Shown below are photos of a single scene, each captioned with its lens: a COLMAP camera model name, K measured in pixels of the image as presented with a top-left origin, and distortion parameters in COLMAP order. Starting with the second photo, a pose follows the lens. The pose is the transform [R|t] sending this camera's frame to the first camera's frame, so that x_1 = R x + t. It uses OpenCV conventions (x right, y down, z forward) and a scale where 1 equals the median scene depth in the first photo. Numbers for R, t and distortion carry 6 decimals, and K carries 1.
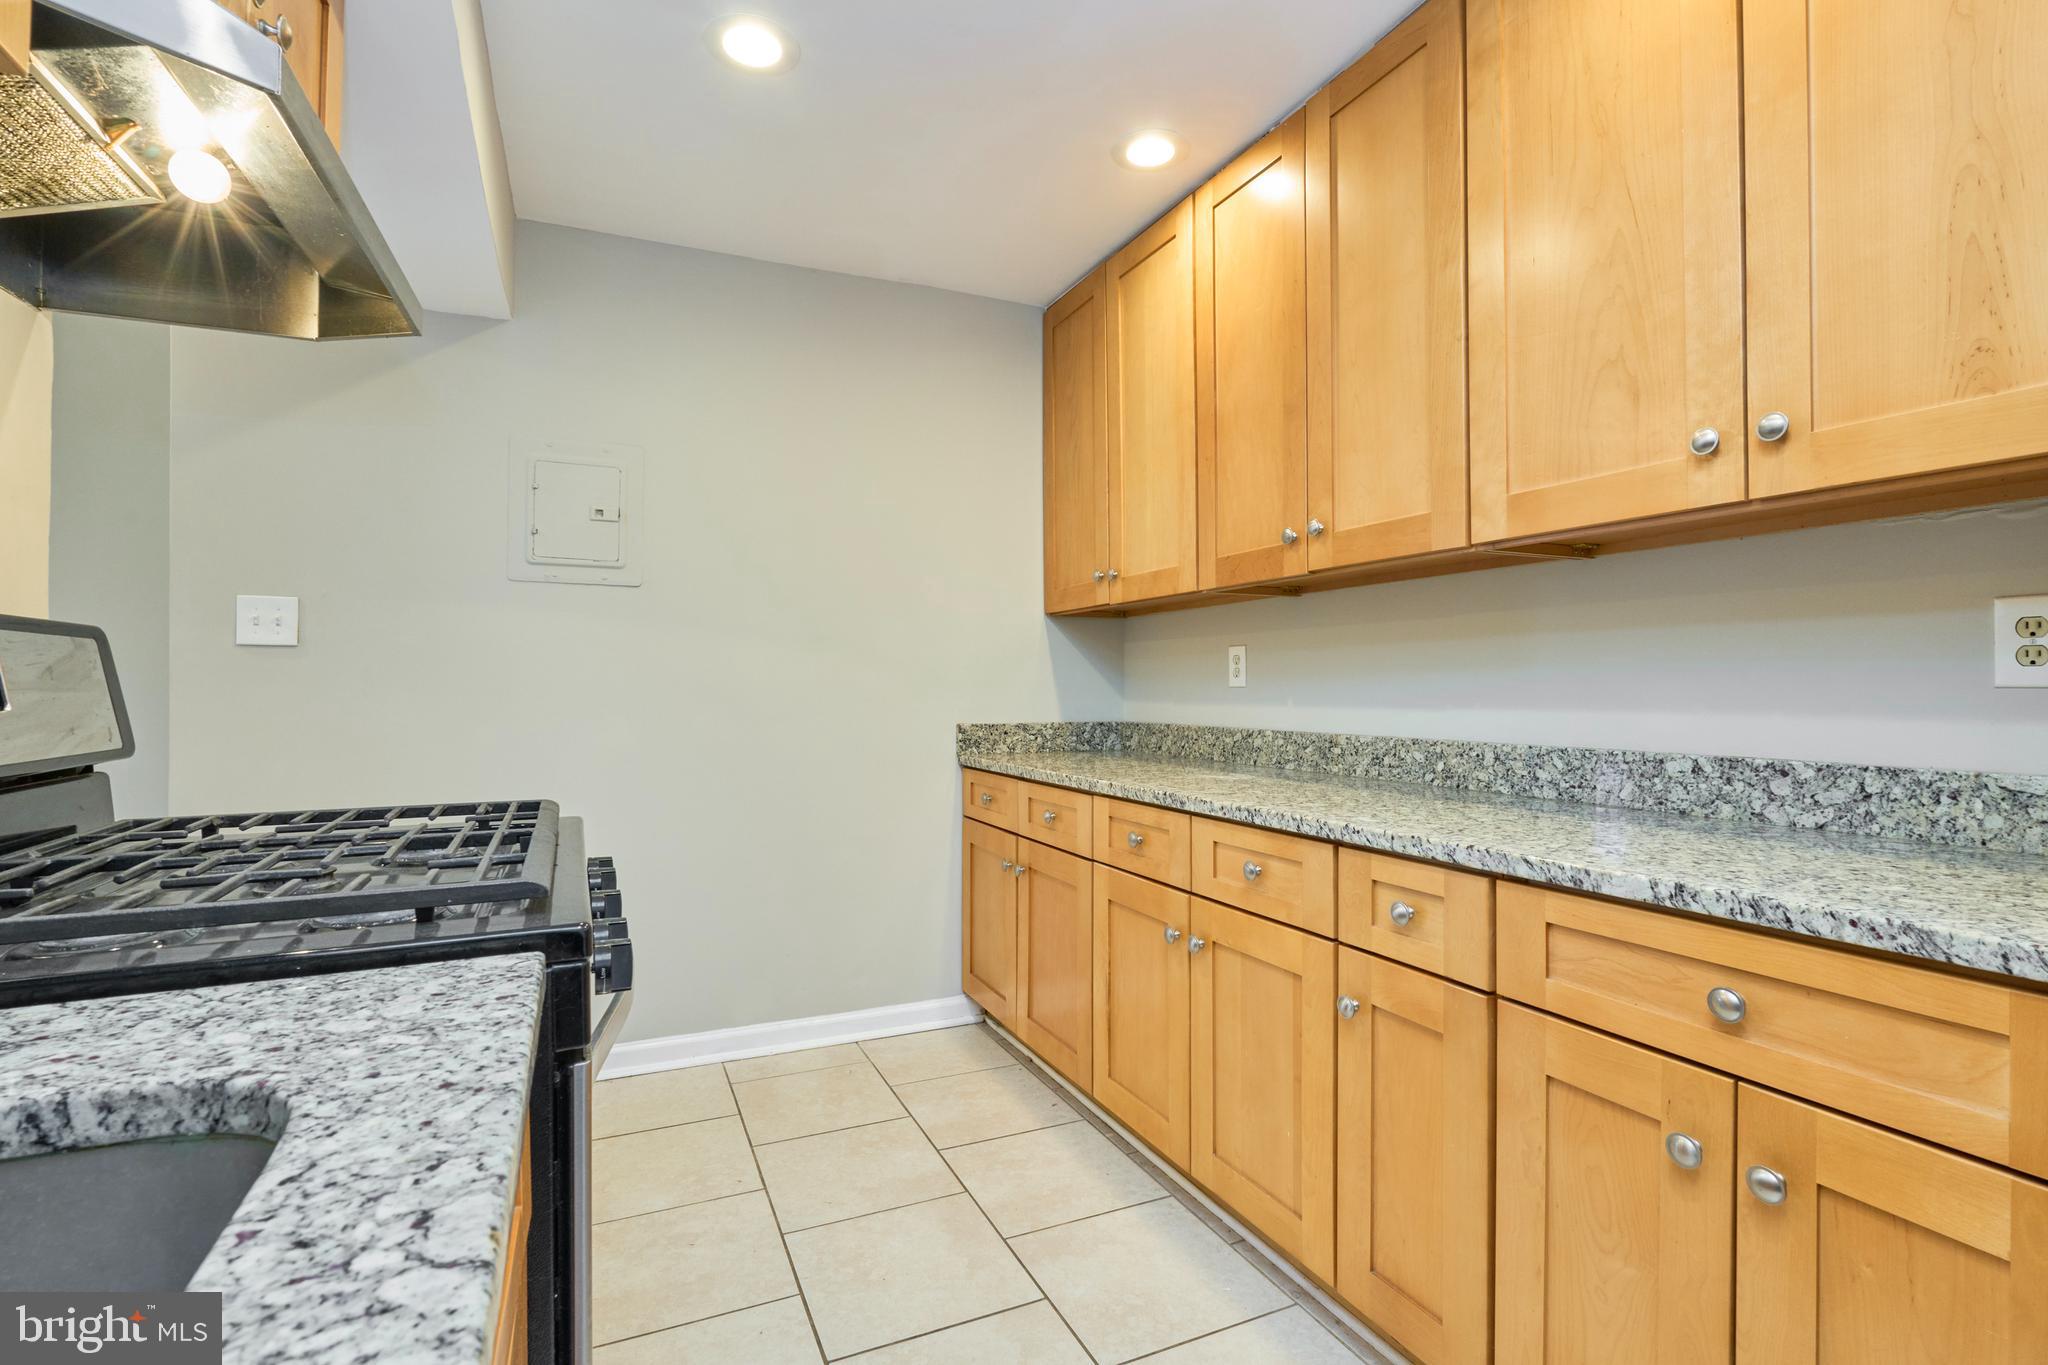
lens RADIAL K [[945.7, 0, 1026.9], [0, 945.7, 680.0], [0, 0, 1]] dist [-0.013189, 0.002175]
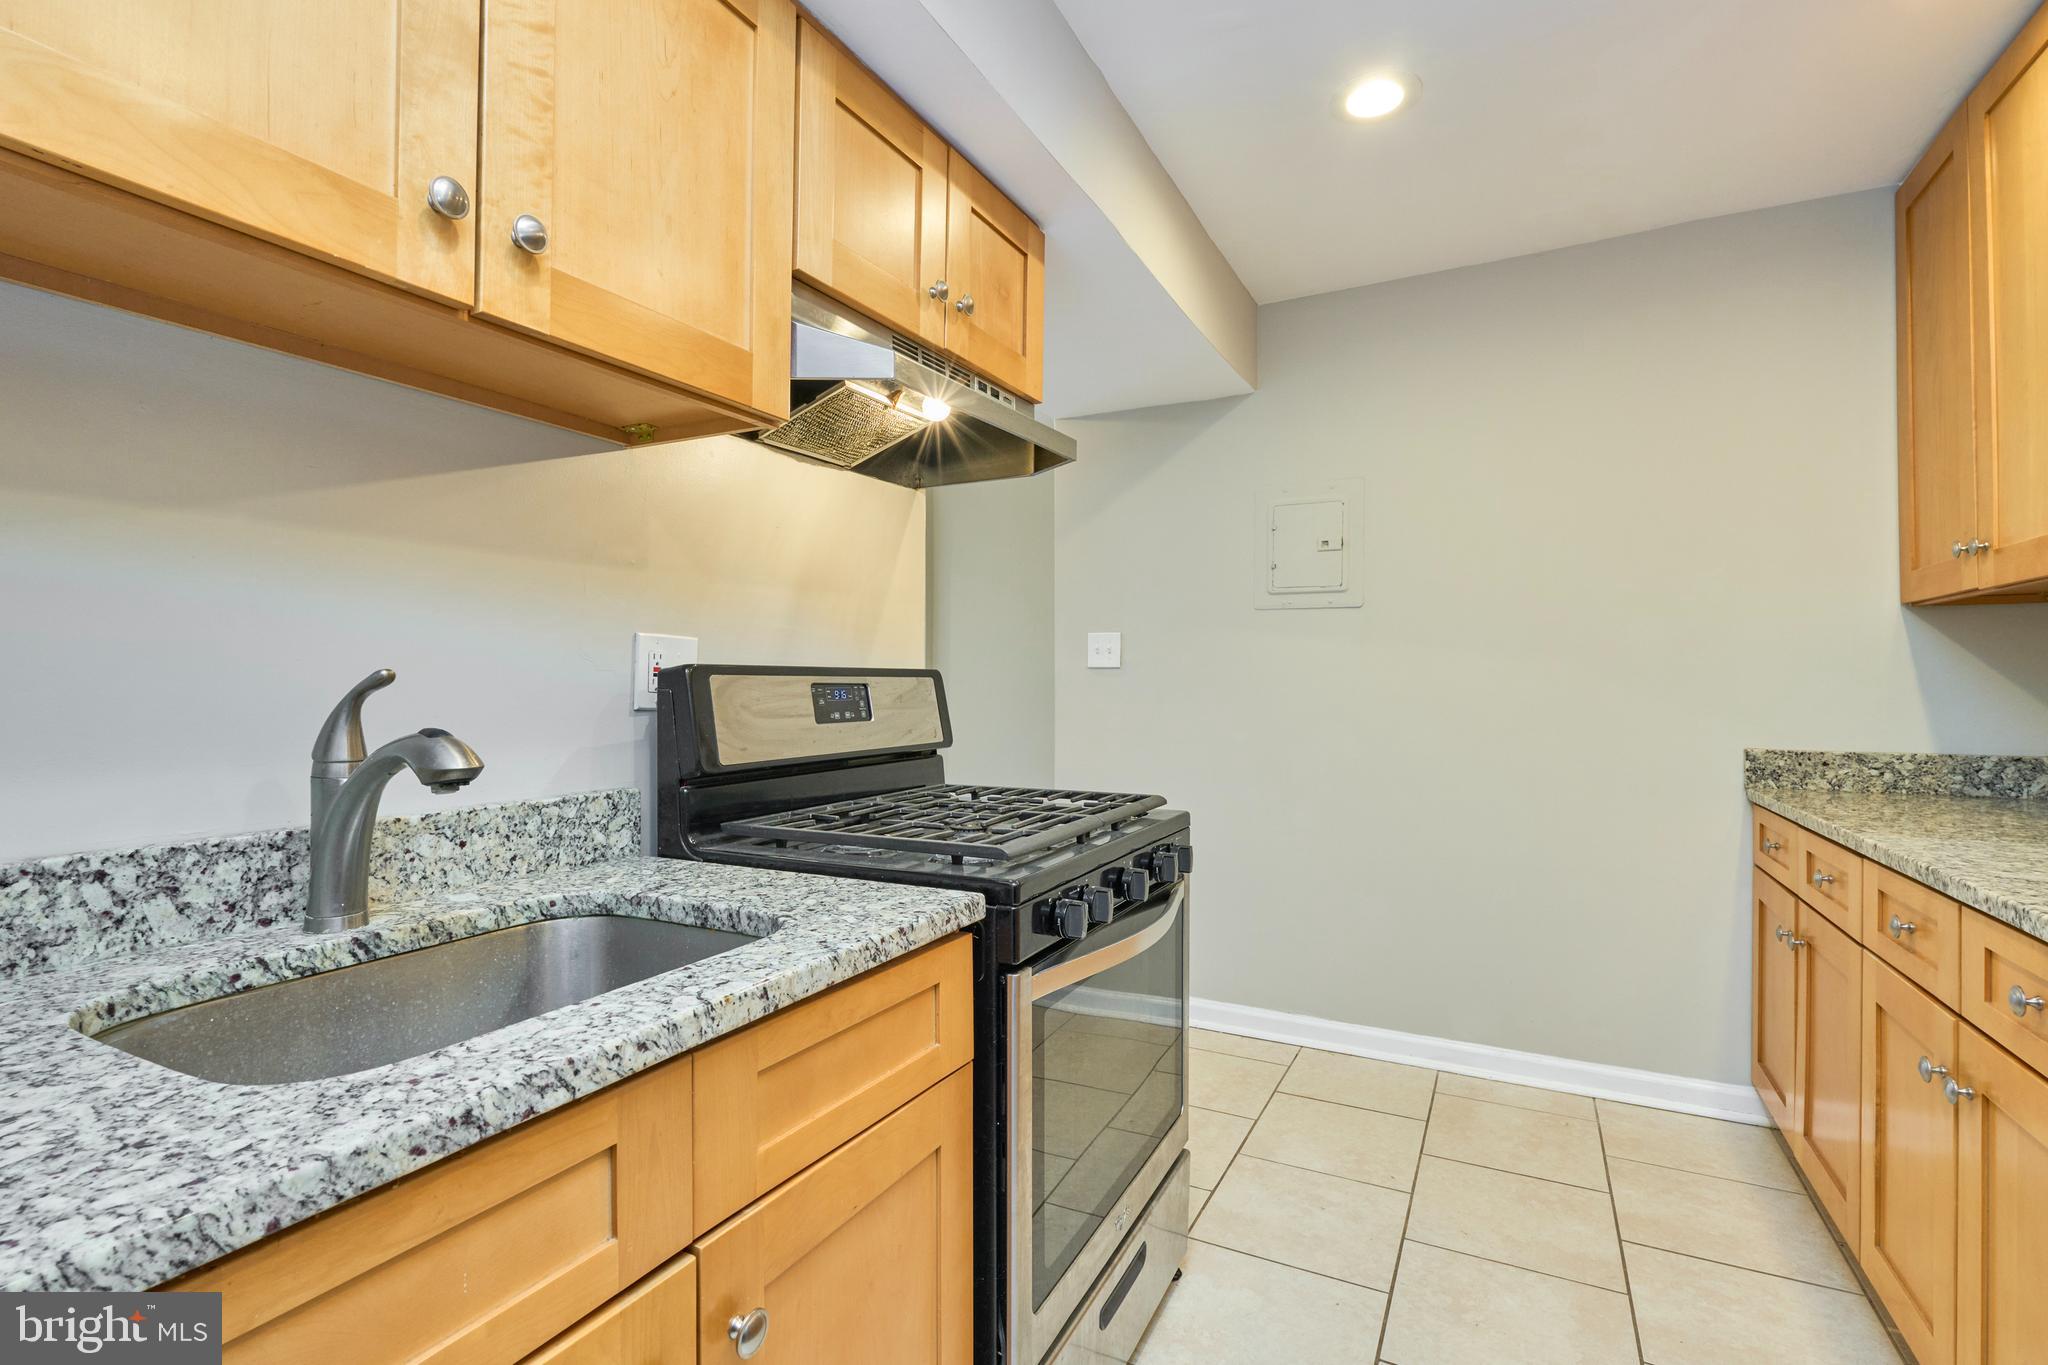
lens RADIAL K [[945.7, 0, 1026.9], [0, 945.7, 680.0], [0, 0, 1]] dist [-0.013189, 0.002175]
pose [[0.614189, -0.001860, -0.789157, 0.306567], [0.003628, 0.999993, 0.000467, -0.024934], [0.789150, -0.003149, 0.614192, 0.044575]]
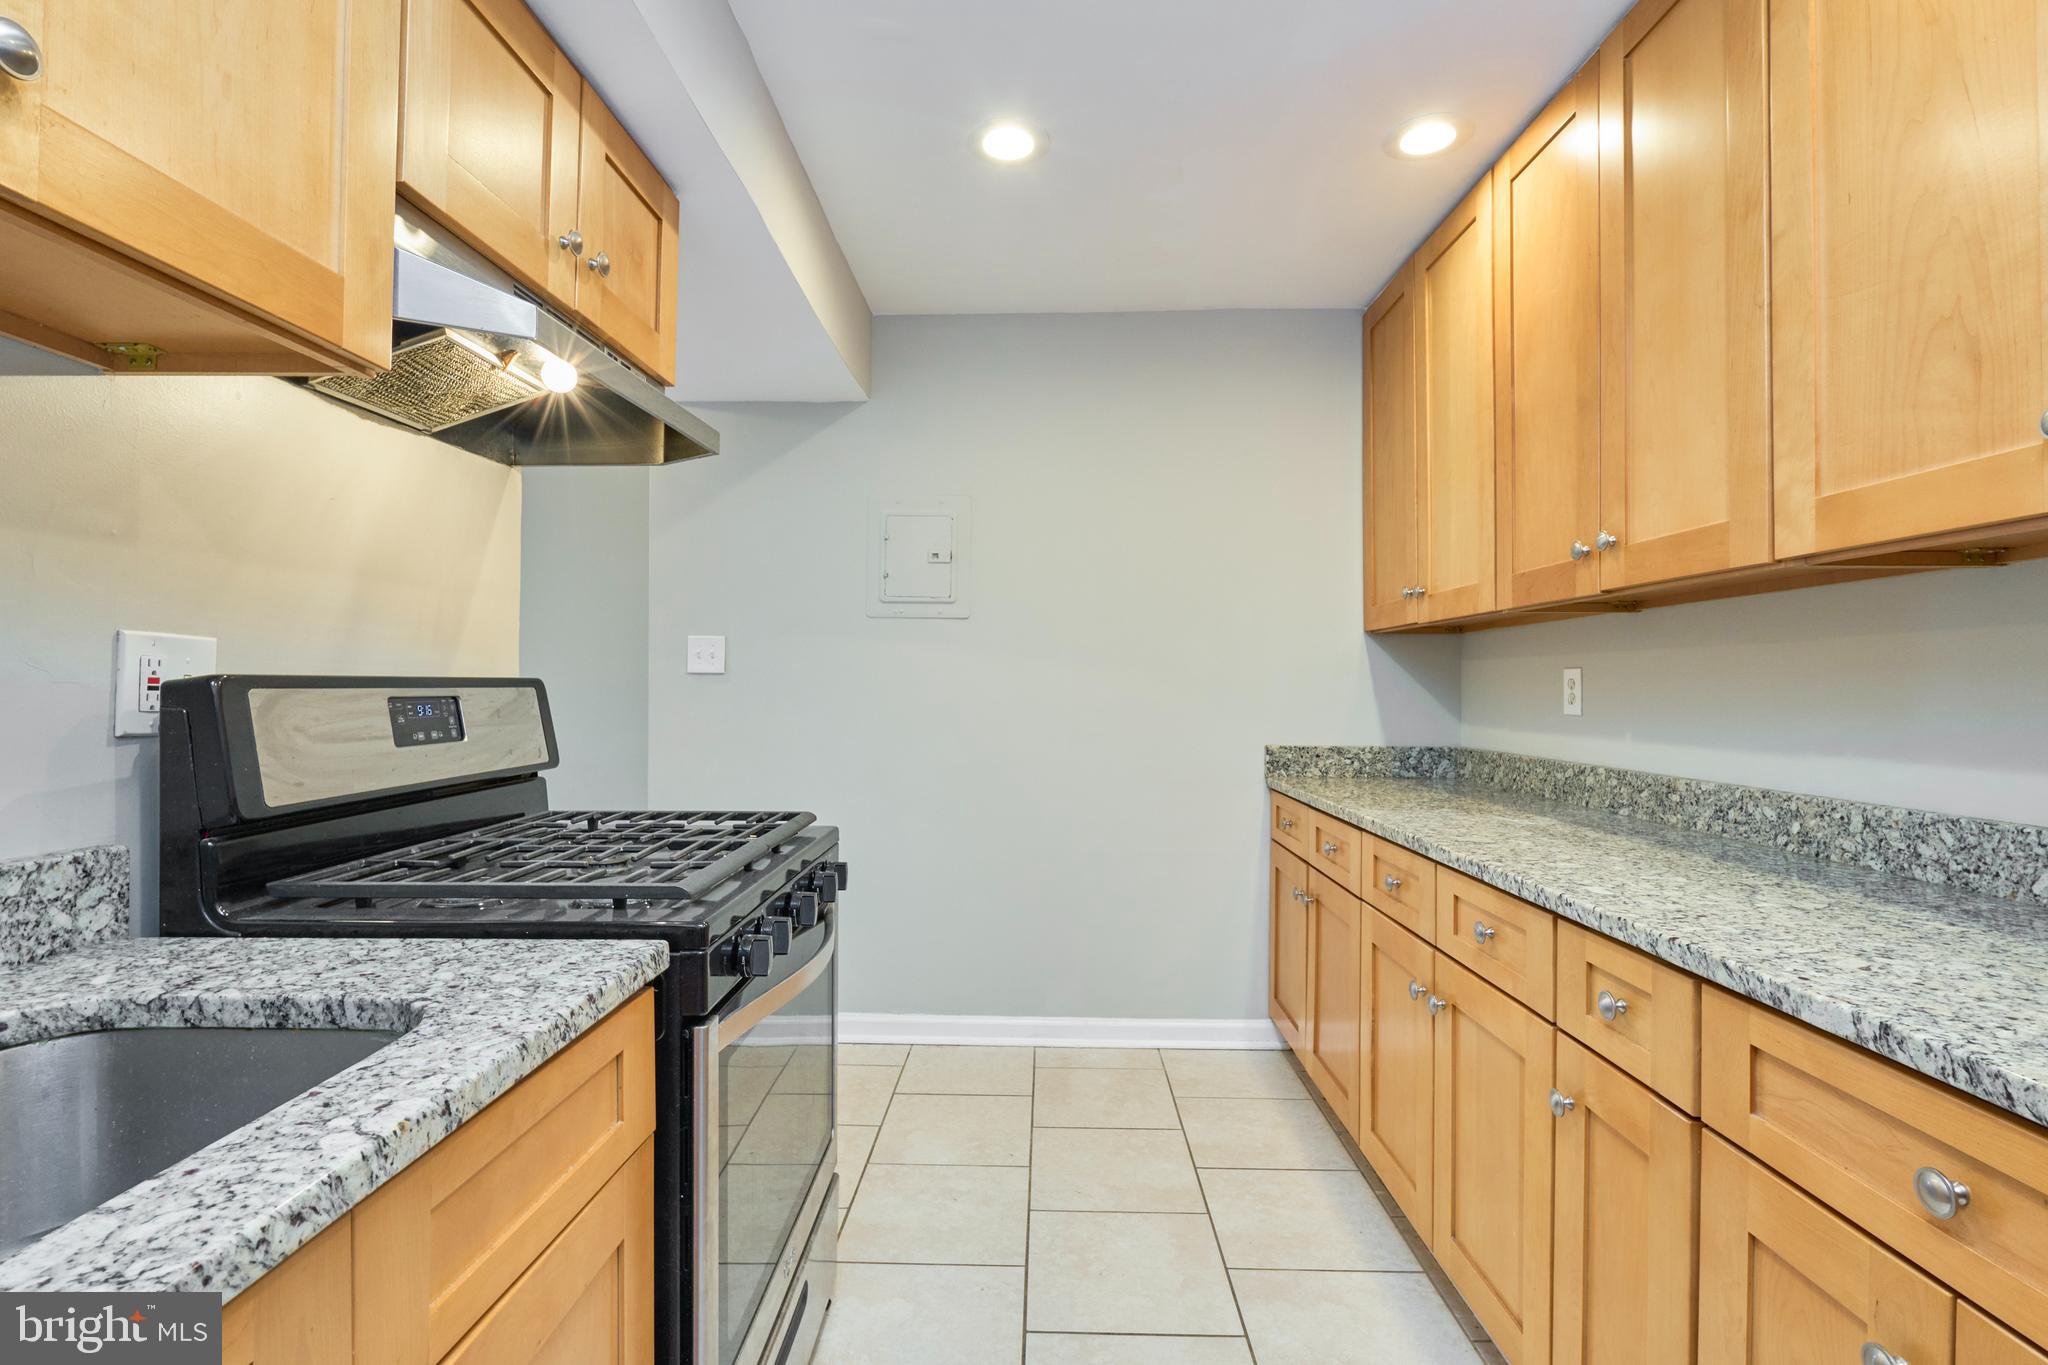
lens RADIAL K [[944.8, 0, 1027.7], [0, 944.8, 680.9], [0, 0, 1]] dist [-0.012254, 0.001979]
pose [[0.900318, 0.002421, -0.435227, 0.223423], [-0.002213, 0.999997, 0.000985, -0.036336], [0.435228, 0.000076, 0.900320, 0.000574]]
